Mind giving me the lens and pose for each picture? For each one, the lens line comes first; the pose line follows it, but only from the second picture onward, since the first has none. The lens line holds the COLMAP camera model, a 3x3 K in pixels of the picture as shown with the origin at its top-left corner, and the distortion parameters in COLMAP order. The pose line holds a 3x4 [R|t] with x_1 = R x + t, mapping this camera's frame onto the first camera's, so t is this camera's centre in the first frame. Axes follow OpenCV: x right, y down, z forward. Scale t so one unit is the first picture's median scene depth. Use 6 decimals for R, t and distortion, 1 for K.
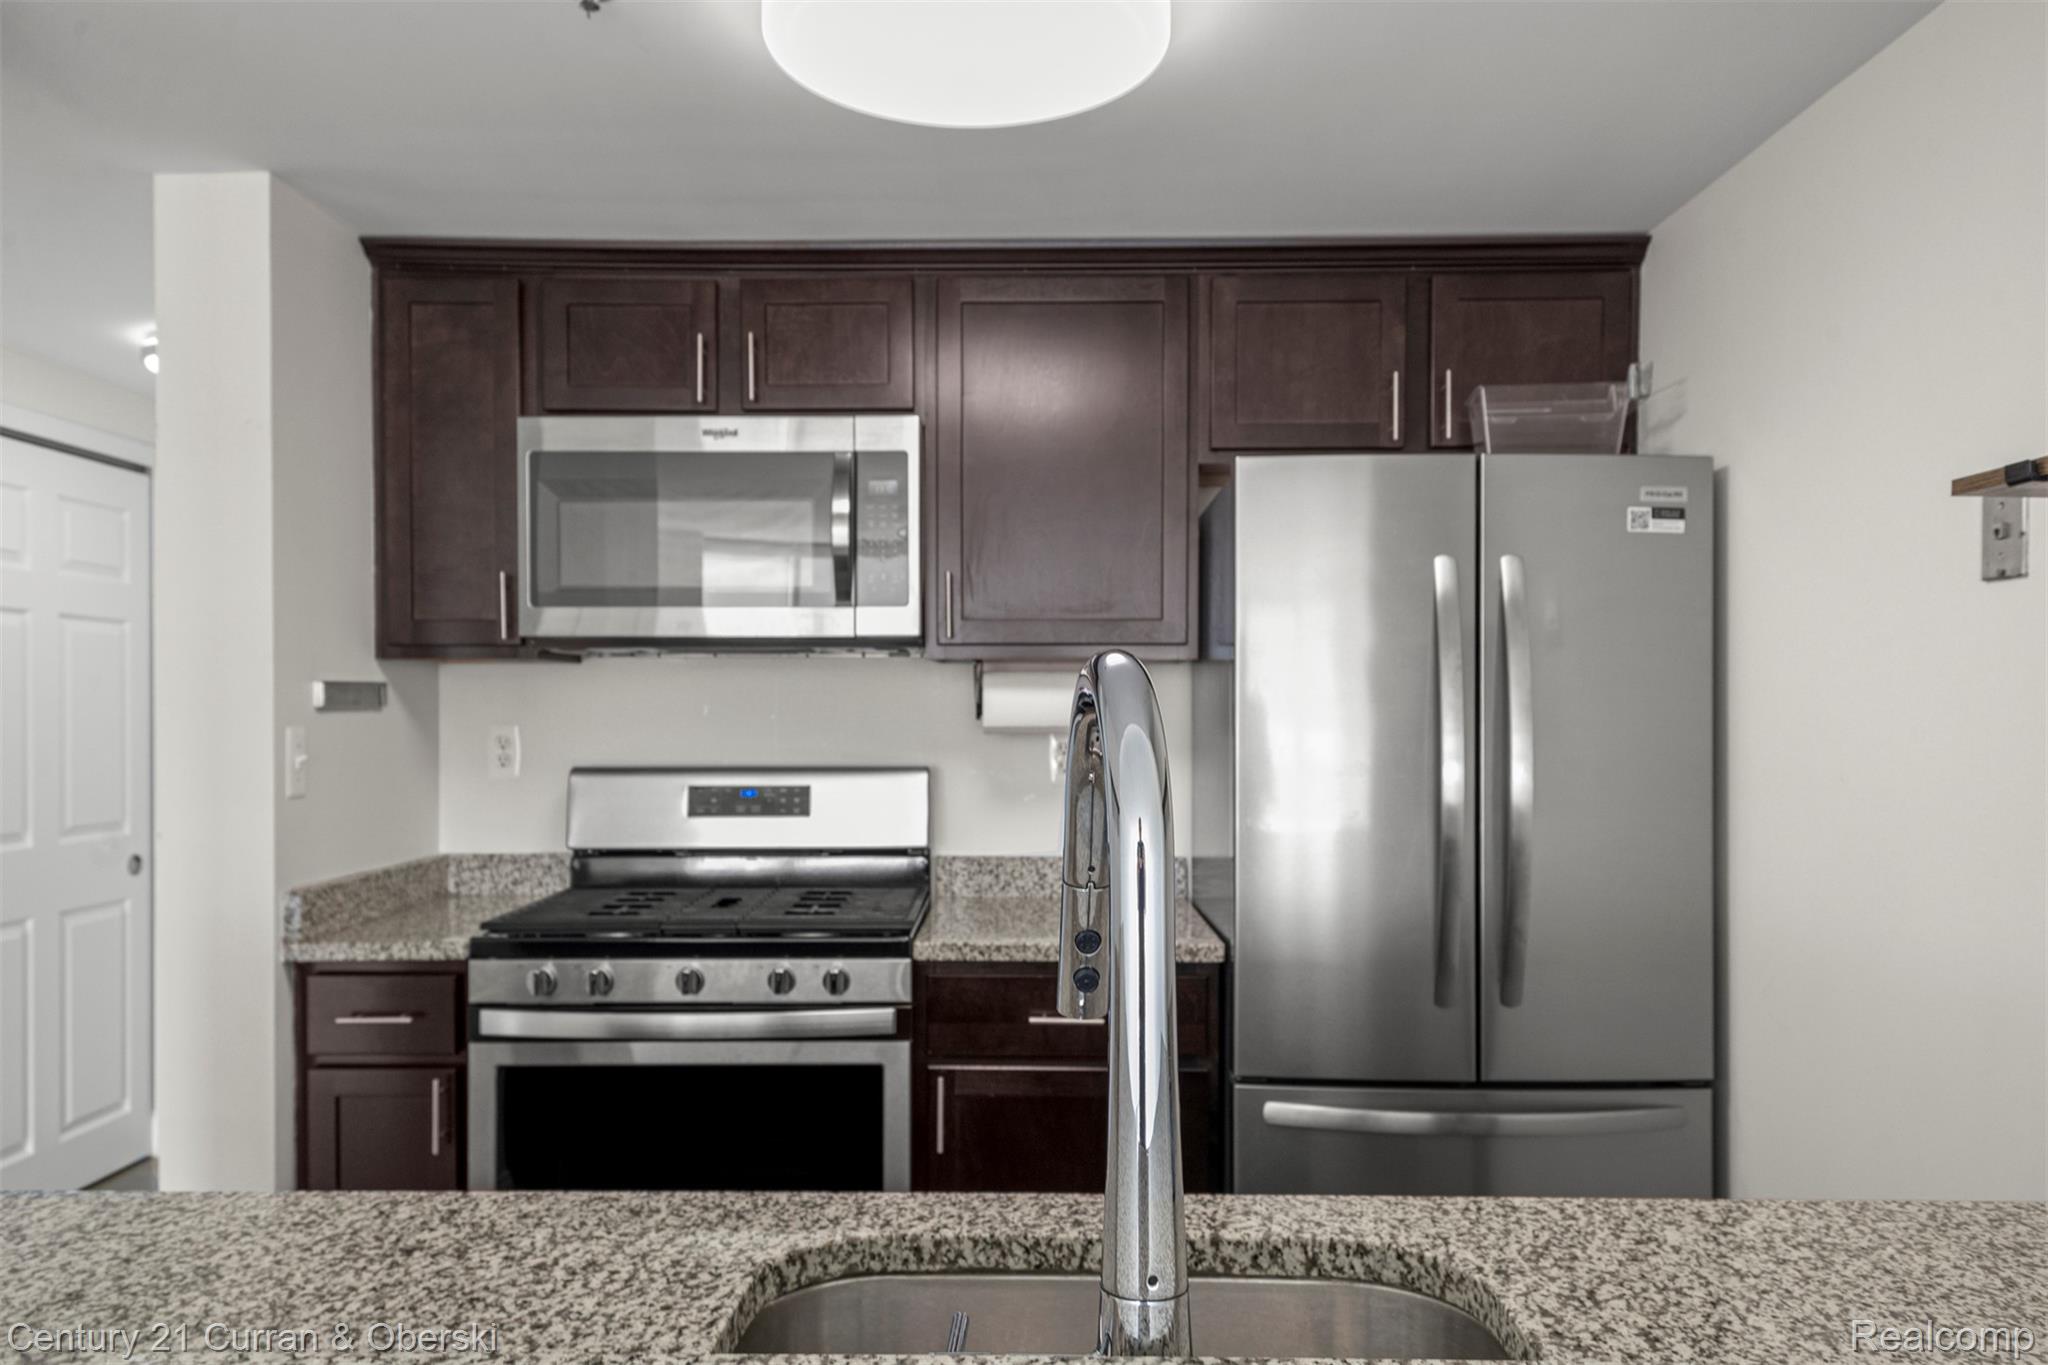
lens RADIAL K [[1459.7, 0, 1016.3], [0, 1459.7, 724.1], [0, 0, 1]] dist [0.020625, -0.010477]
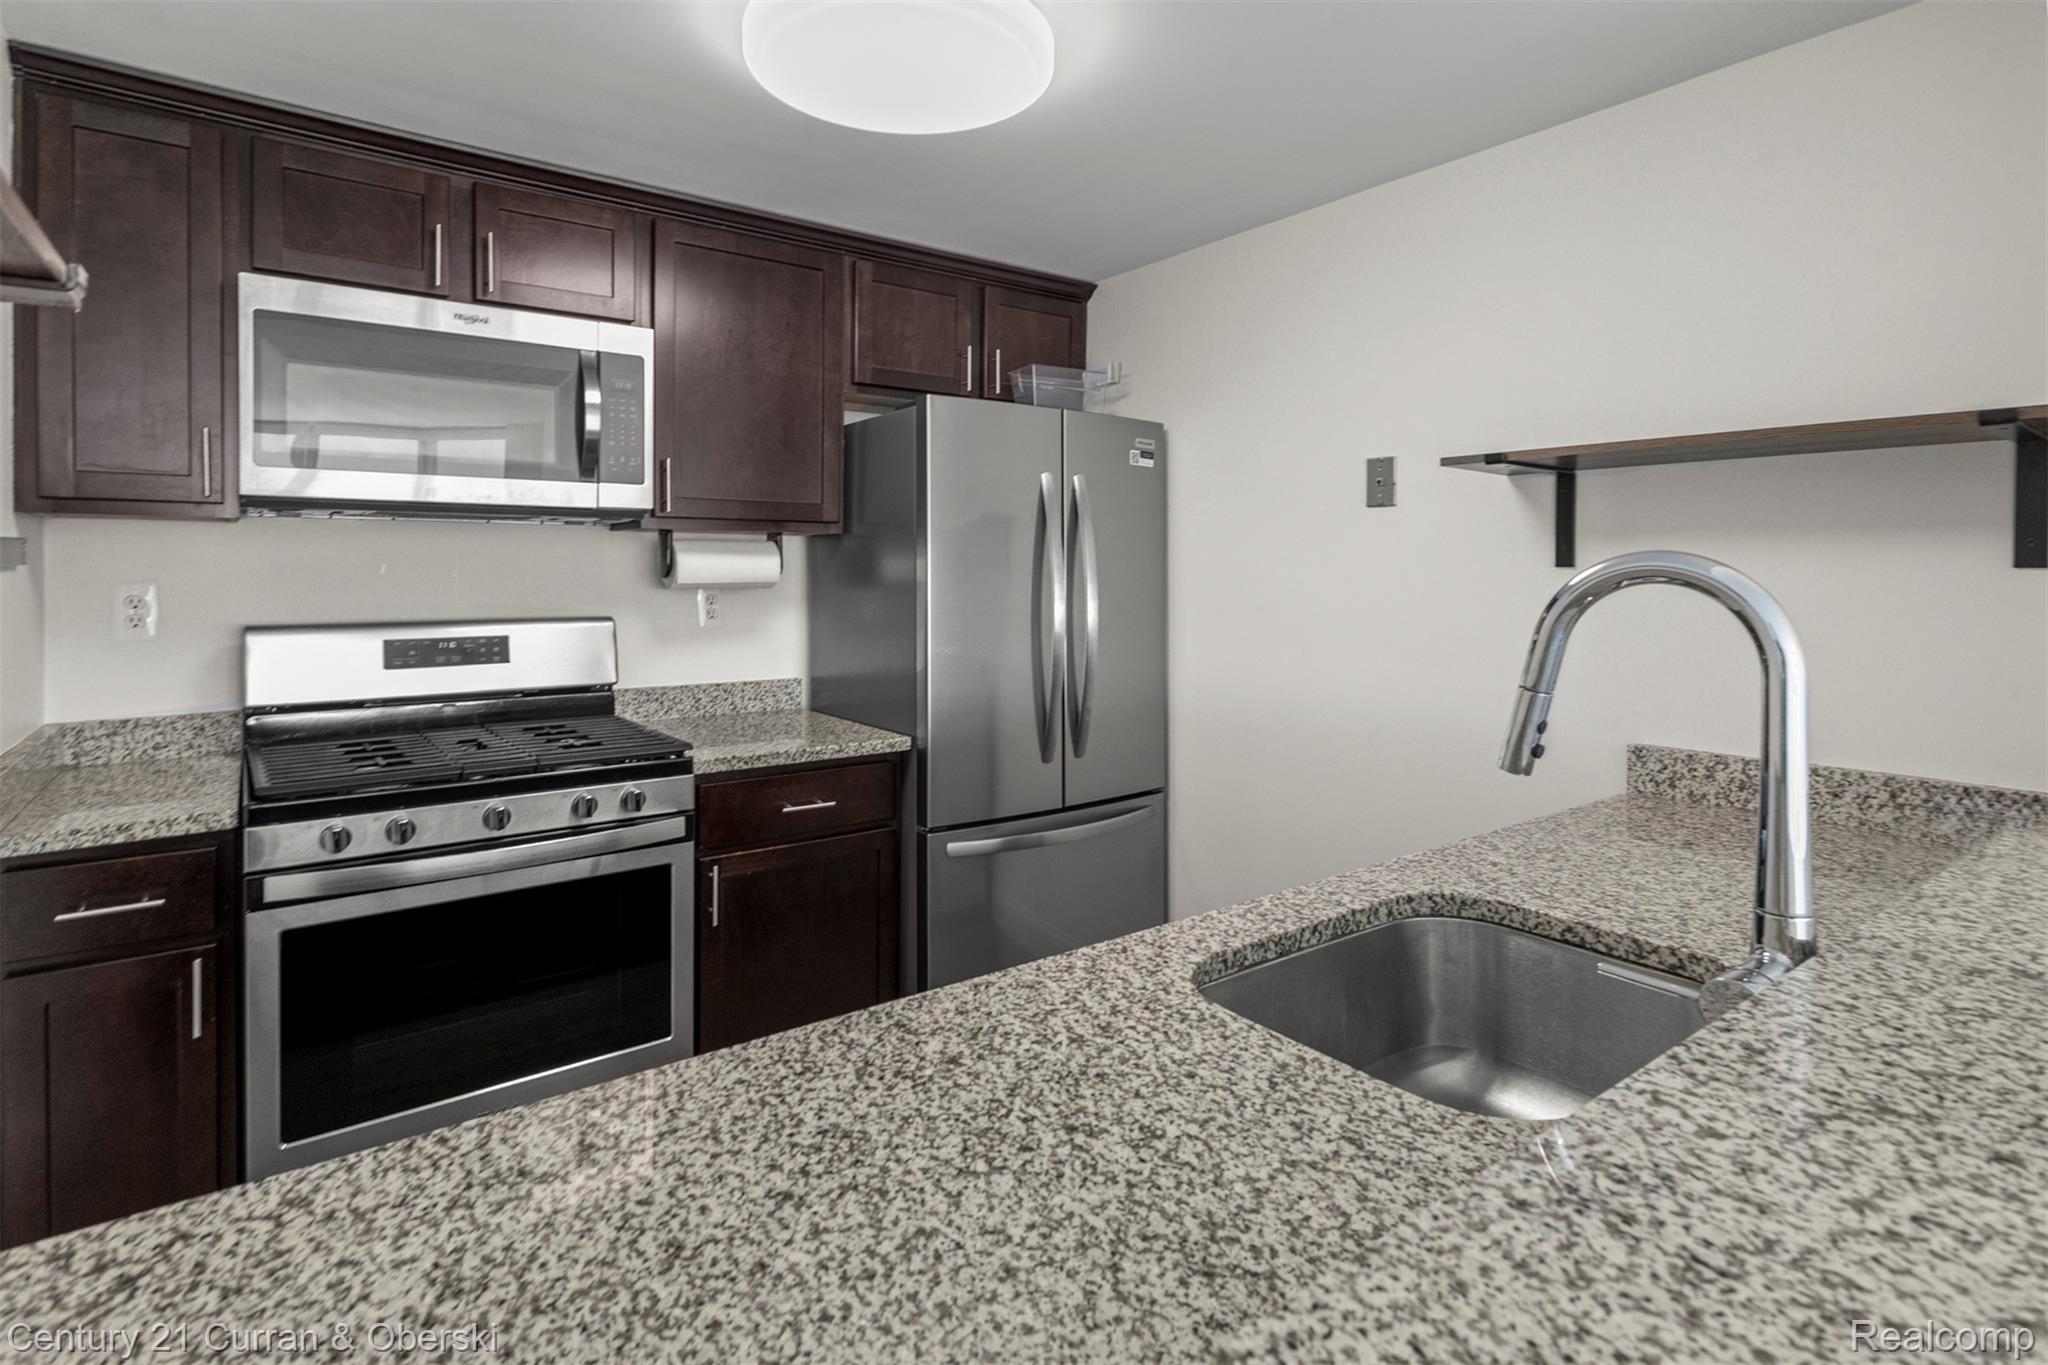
lens RADIAL K [[1017.8, 0, 1018.1], [0, 1017.8, 579.4], [0, 0, 1]] dist [-0.002476, -0.000185]
pose [[0.796083, -0.003521, 0.605177, -0.338038], [0.000893, 0.999989, 0.004643, -0.005863], [-0.605187, -0.003156, 0.796077, 0.139915]]
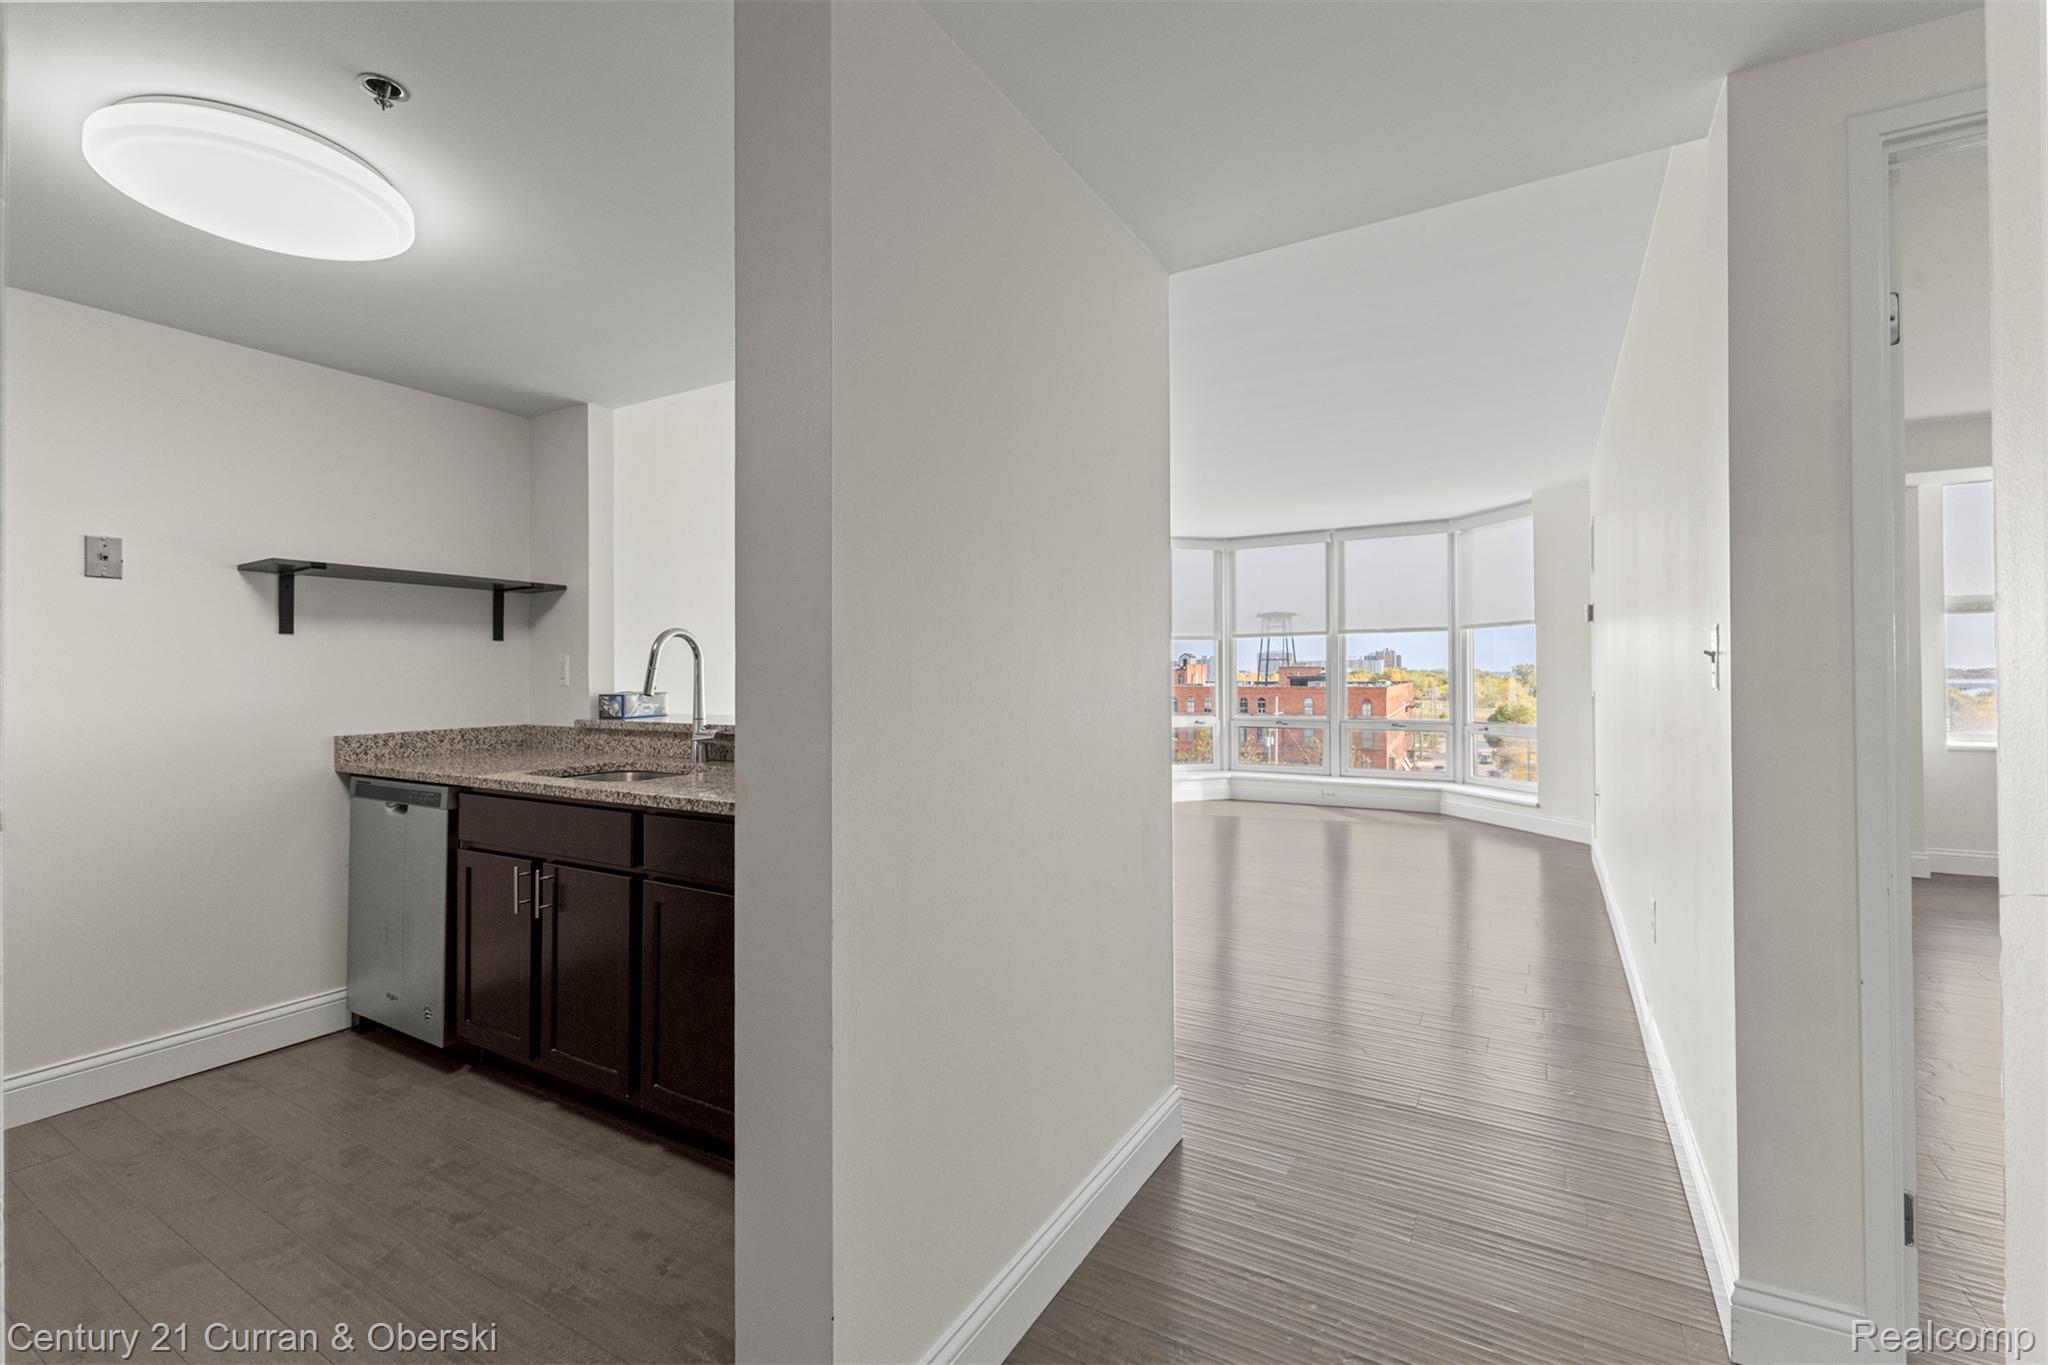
lens RADIAL K [[887.7, 0, 1015.3], [0, 887.7, 664.1], [0, 0, 1]] dist [0.008044, -0.000132]
pose [[-0.868242, 0.011276, 0.496012, -0.824254], [0.009731, 0.999936, -0.005698, 0.038285], [-0.496045, -0.000121, -0.868297, 0.969831]]
